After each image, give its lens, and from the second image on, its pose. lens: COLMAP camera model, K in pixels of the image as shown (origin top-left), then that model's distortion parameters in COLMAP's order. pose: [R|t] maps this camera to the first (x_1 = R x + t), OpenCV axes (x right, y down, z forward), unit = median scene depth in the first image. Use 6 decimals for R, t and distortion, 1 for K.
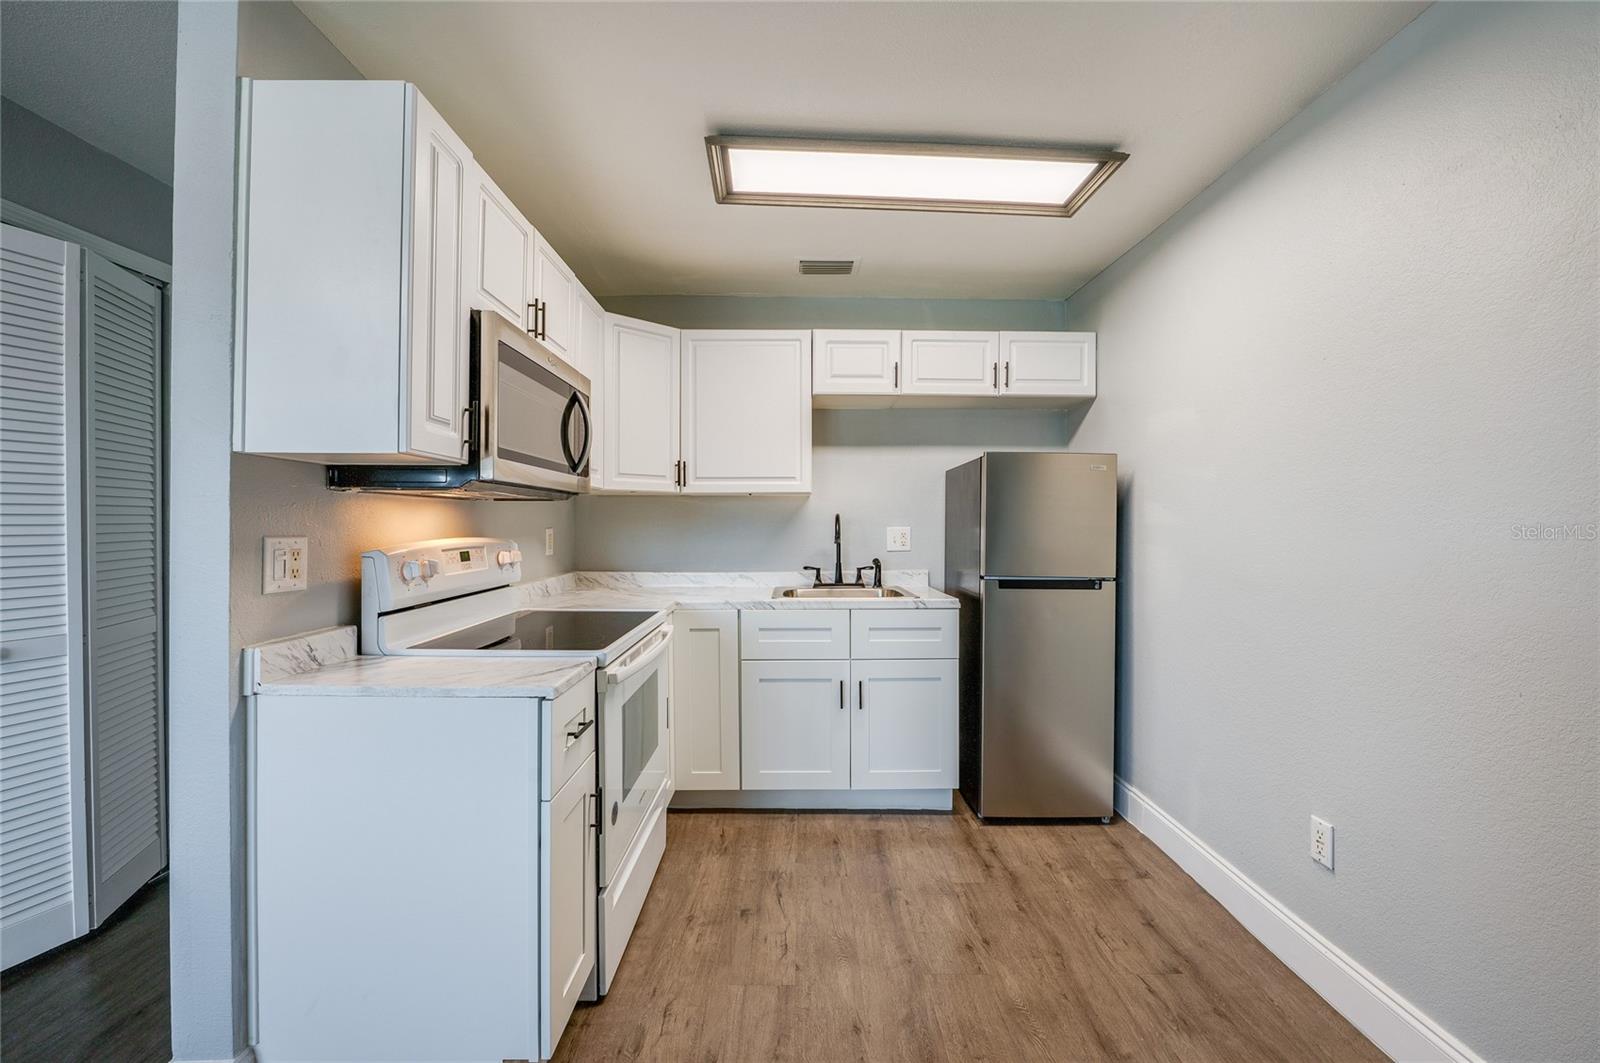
lens RADIAL K [[650.0, 0, 803.6], [0, 650.0, 526.3], [0, 0, 1]] dist [-0.016278, 0.000542]
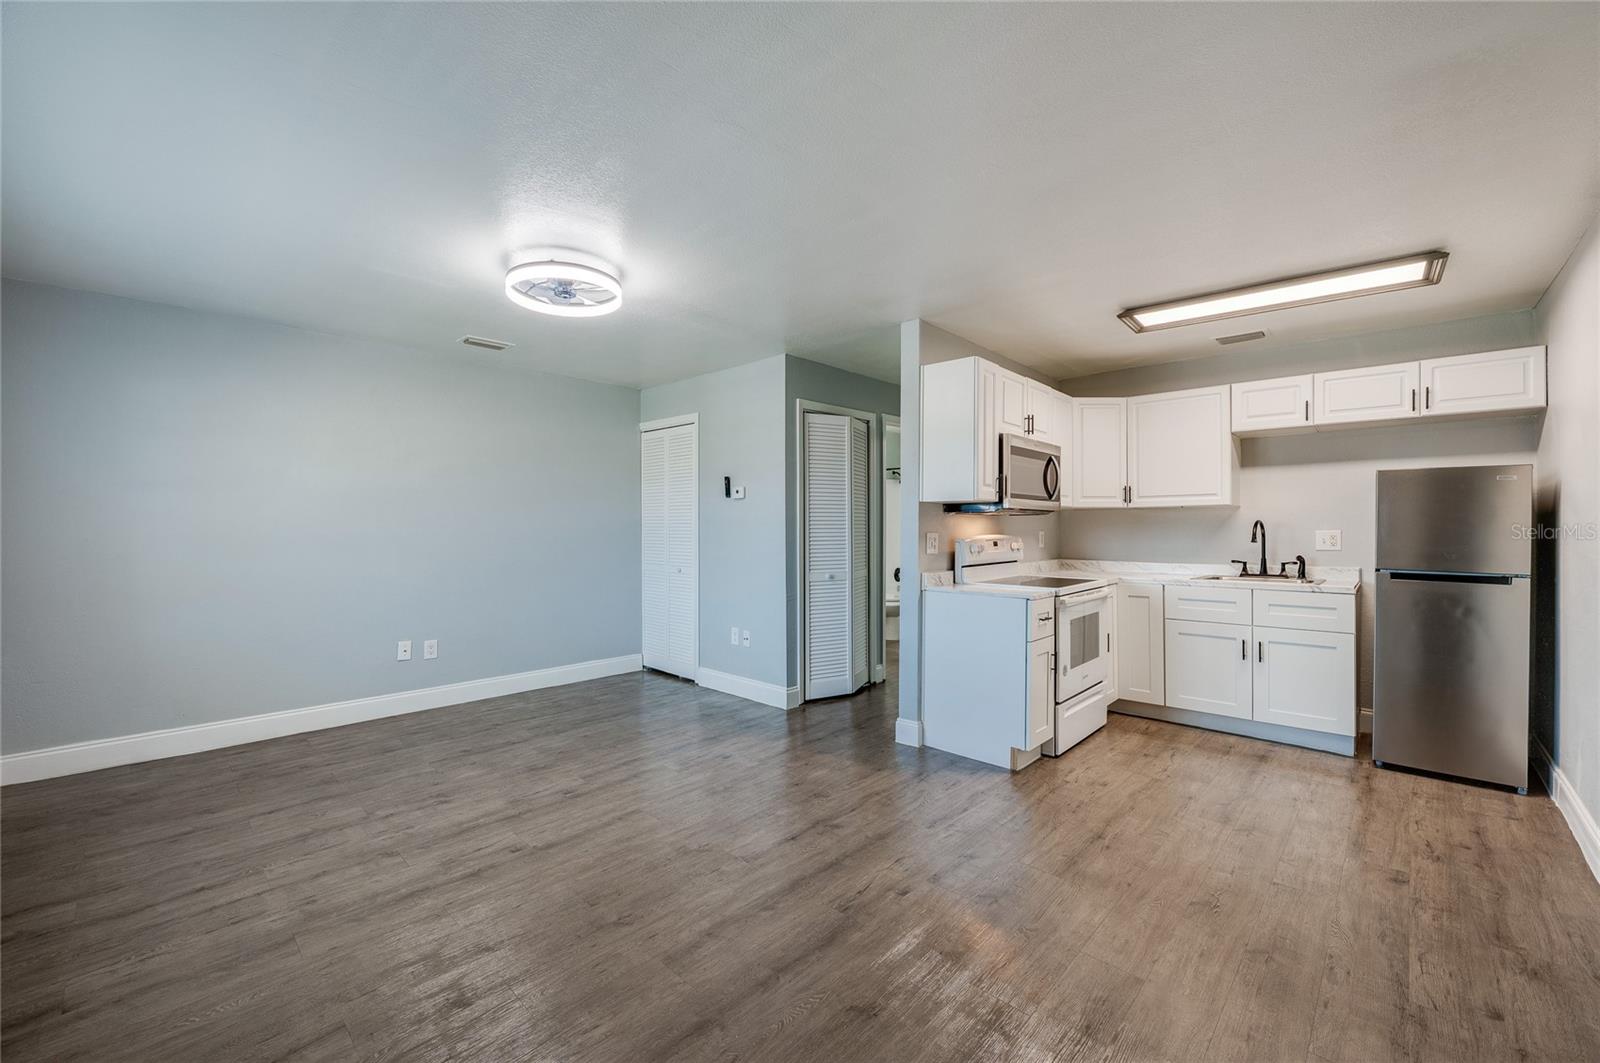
lens RADIAL K [[650.0, 0, 803.6], [0, 650.0, 526.3], [0, 0, 1]] dist [-0.016278, 0.000542]
pose [[0.729362, -0.003545, -0.684118, 0.317892], [-0.002462, 0.999966, -0.007807, 0.006724], [0.684123, 0.007379, 0.729329, -0.661950]]
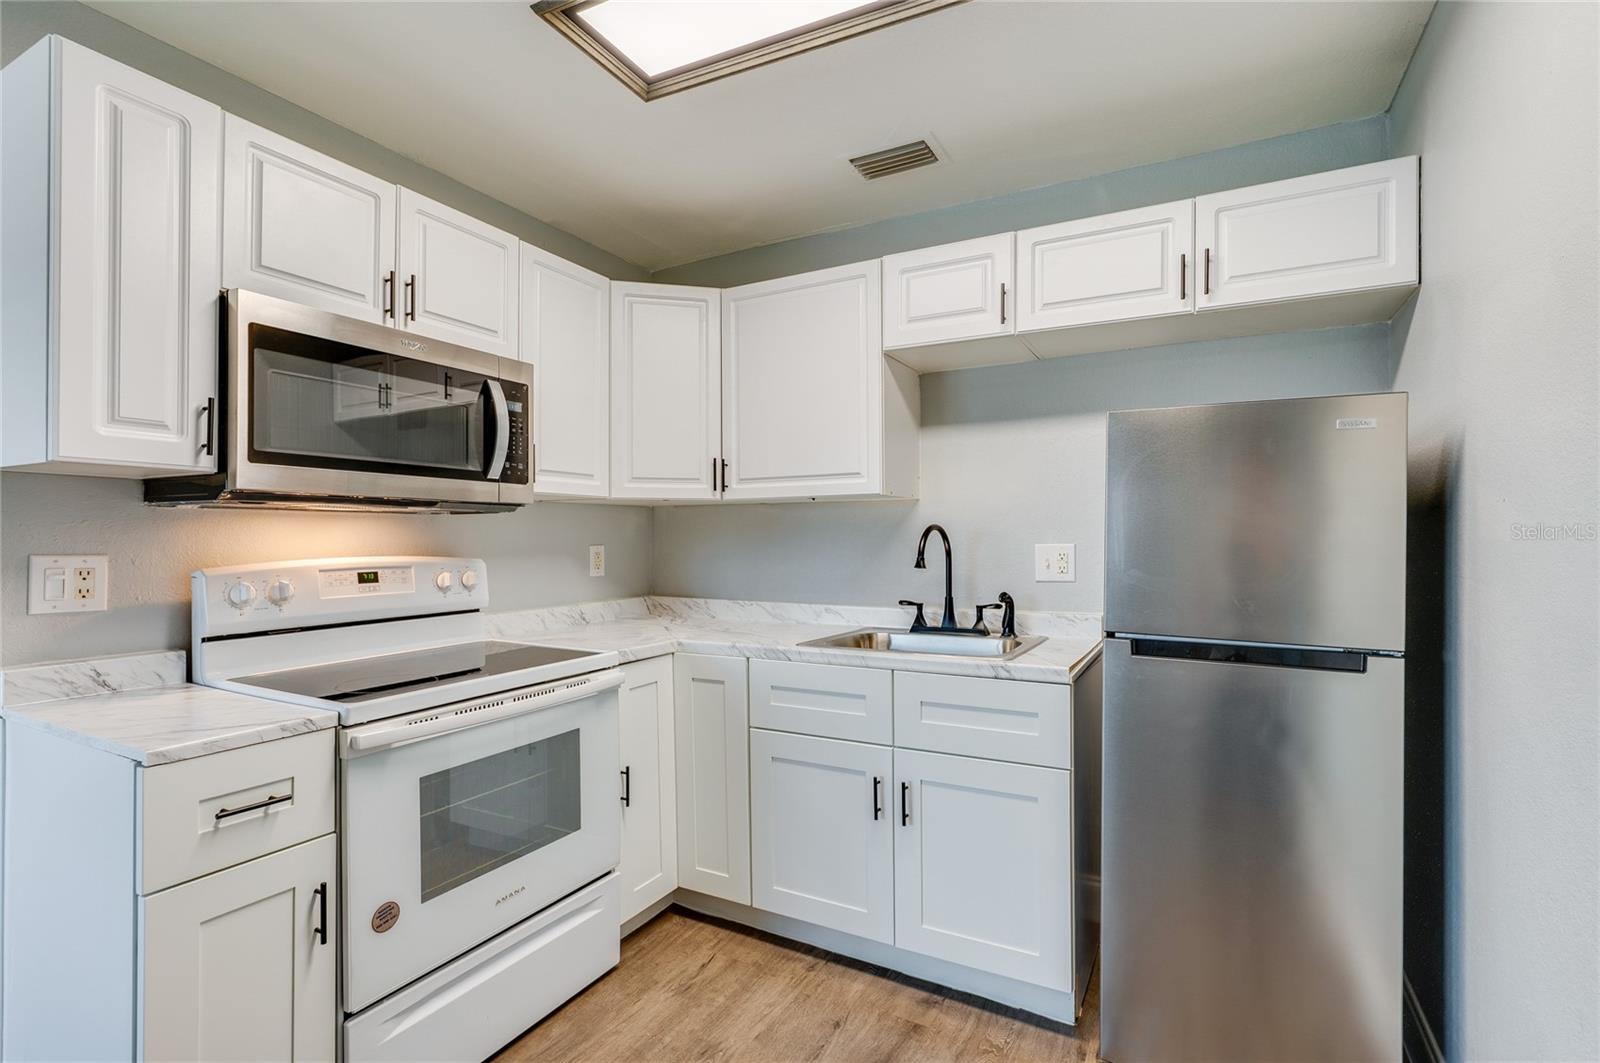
lens RADIAL K [[747.5, 0, 794.1], [0, 747.5, 537.9], [0, 0, 1]] dist [-0.001433, 0.000123]
pose [[0.868500, -0.003490, -0.495676, 0.363746], [0.001085, 0.999986, -0.005139, -0.001489], [0.495688, 0.003926, 0.868492, 0.297886]]
